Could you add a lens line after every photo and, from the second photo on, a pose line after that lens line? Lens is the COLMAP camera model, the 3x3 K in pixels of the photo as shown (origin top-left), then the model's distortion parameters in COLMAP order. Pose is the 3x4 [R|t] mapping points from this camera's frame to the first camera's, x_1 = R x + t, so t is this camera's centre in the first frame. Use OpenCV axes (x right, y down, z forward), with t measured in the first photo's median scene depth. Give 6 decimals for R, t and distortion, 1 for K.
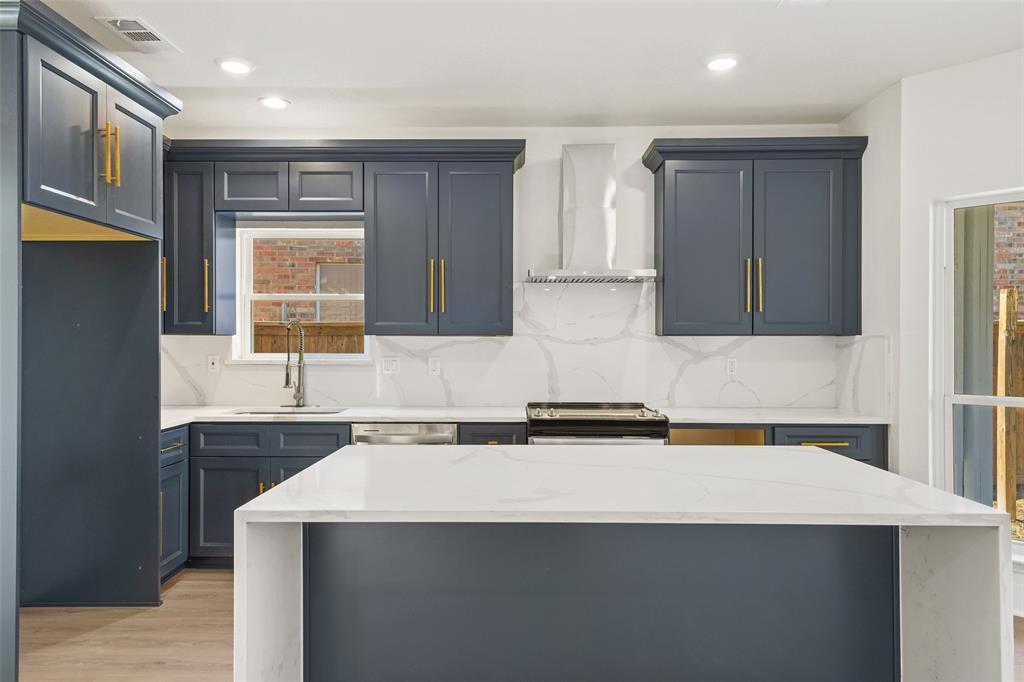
lens RADIAL K [[667.5, 0, 514.5], [0, 667.5, 342.3], [0, 0, 1]] dist [0.009851, -0.004982]
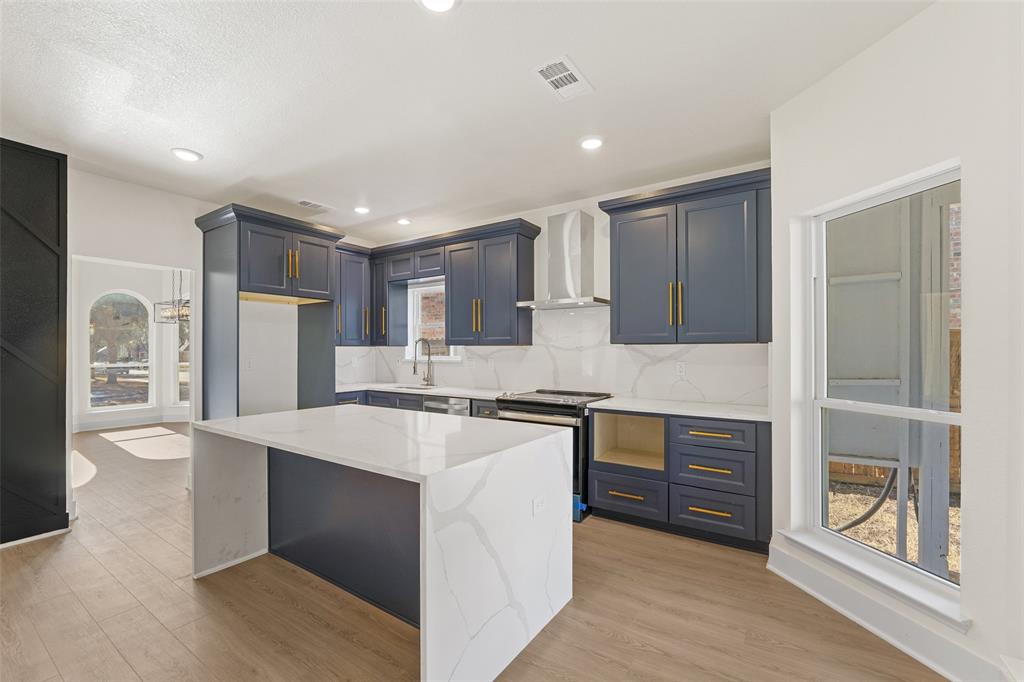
lens RADIAL K [[452.6, 0, 510.7], [0, 452.6, 340.4], [0, 0, 1]] dist [0.003454, 0.000023]
pose [[0.827317, -0.014042, -0.561560, 0.557223], [0.000989, 0.999722, -0.023541, 0.003529], [0.561734, 0.018921, 0.827101, 0.117792]]
